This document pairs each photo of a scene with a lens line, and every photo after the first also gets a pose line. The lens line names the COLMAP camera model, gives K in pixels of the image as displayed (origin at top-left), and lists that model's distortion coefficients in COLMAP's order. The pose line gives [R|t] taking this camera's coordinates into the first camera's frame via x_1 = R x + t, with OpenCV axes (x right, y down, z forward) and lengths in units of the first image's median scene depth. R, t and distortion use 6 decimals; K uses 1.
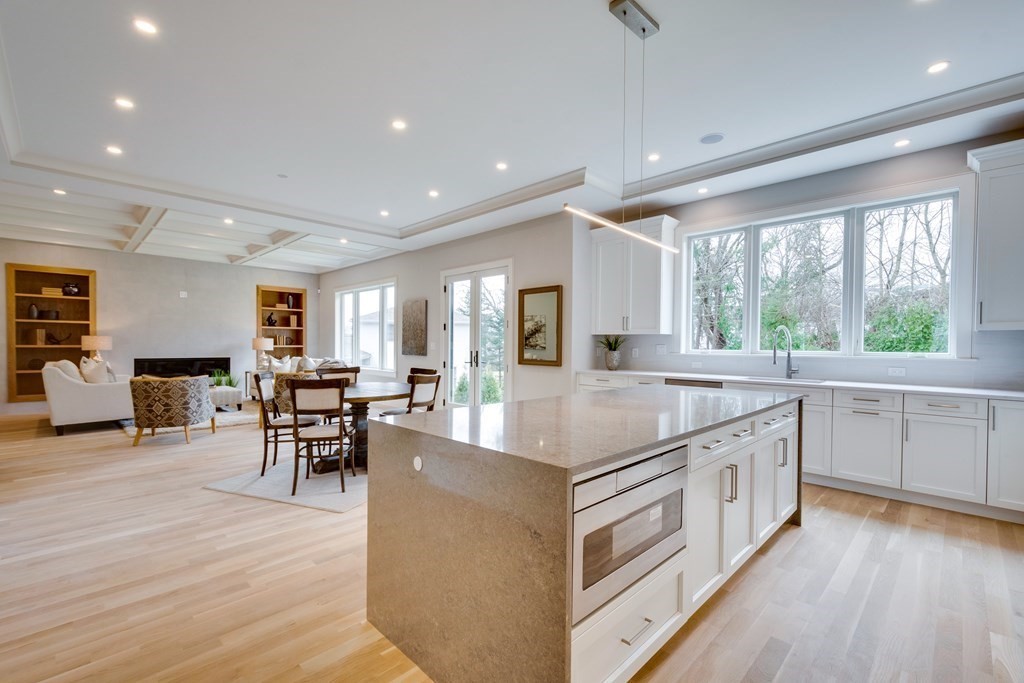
lens RADIAL K [[447.3, 0, 511.5], [0, 447.3, 351.0], [0, 0, 1]] dist [0.002929, -0.000512]
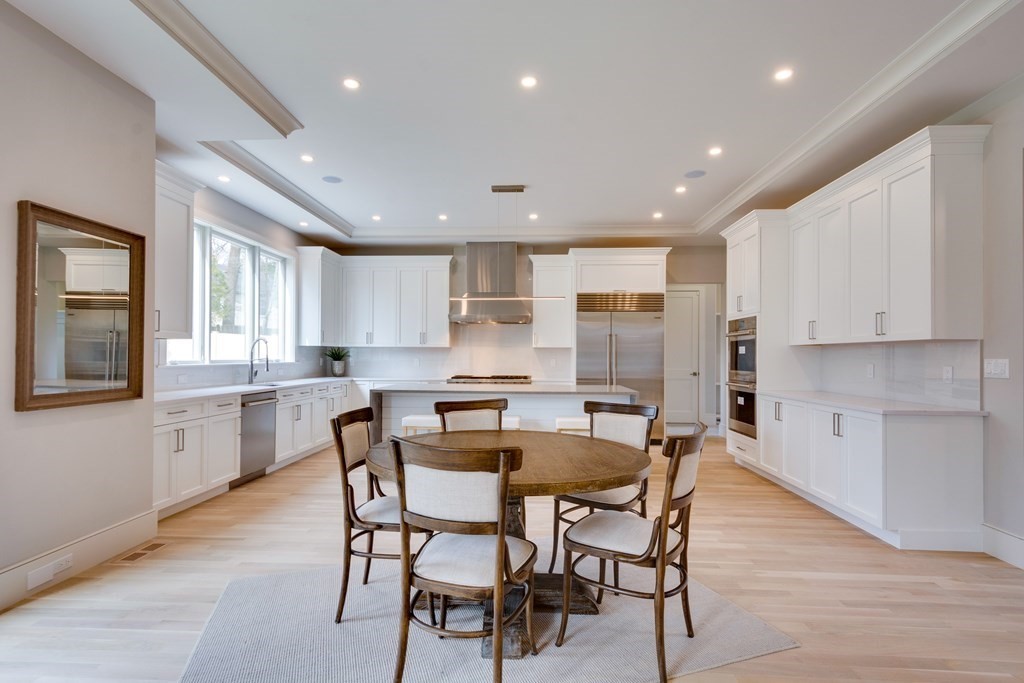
lens RADIAL K [[497.2, 0, 512.6], [0, 497.2, 351.2], [0, 0, 1]] dist [0.005765, 0.000091]
pose [[-0.676517, -0.003712, 0.736418, -0.693749], [0.000841, 0.999983, 0.005814, -0.025012], [-0.736426, 0.004552, -0.676502, 1.274270]]
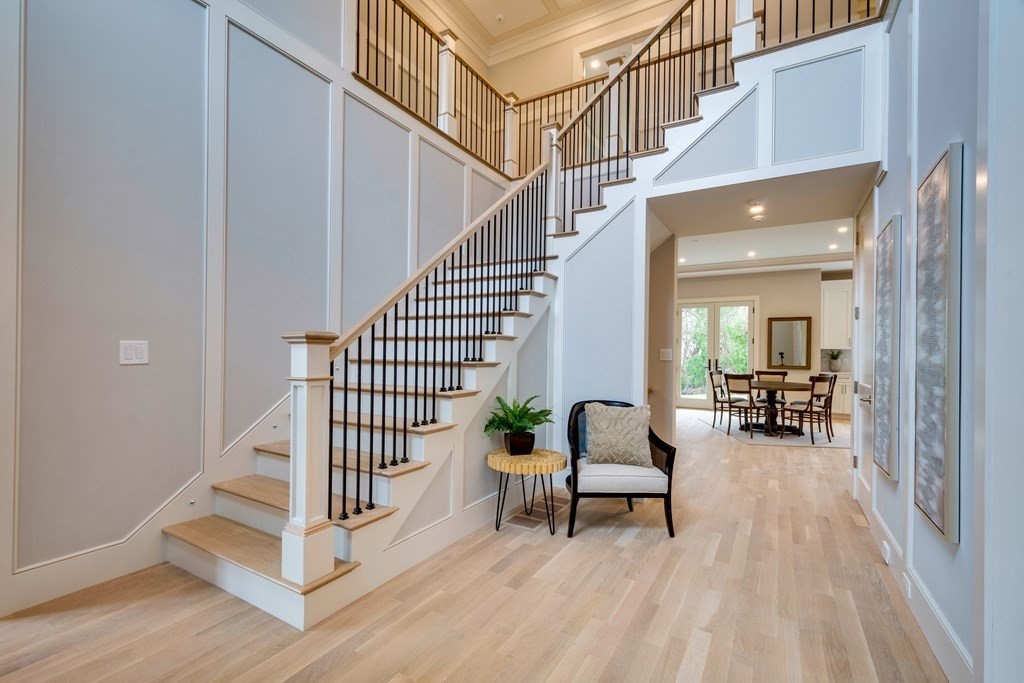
lens RADIAL K [[447.3, 0, 511.5], [0, 447.3, 351.0], [0, 0, 1]] dist [0.002929, -0.000512]
pose [[0.967528, 0.005113, 0.252712, -1.515708], [-0.001780, 0.999908, -0.013416, -0.008339], [-0.252757, 0.012531, 0.967449, -0.268859]]
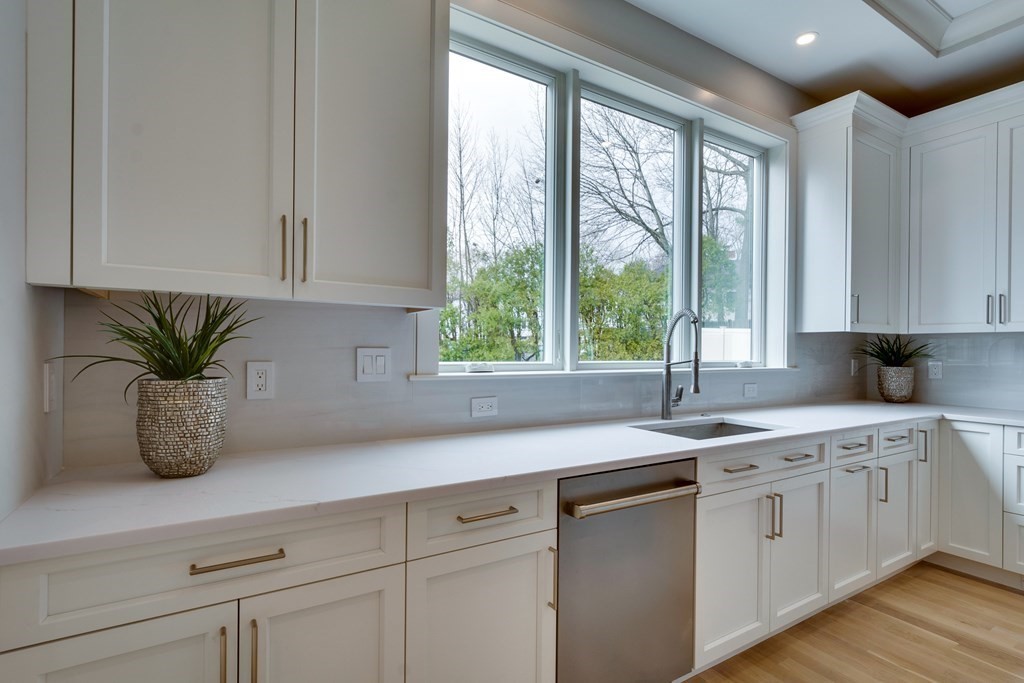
lens RADIAL K [[497.2, 0, 512.6], [0, 497.2, 351.2], [0, 0, 1]] dist [0.005765, 0.000091]
pose [[0.228144, -0.007709, 0.973597, 0.051536], [0.006938, 0.999956, 0.006291, -0.015200], [-0.973603, 0.005320, 0.228187, 0.973462]]
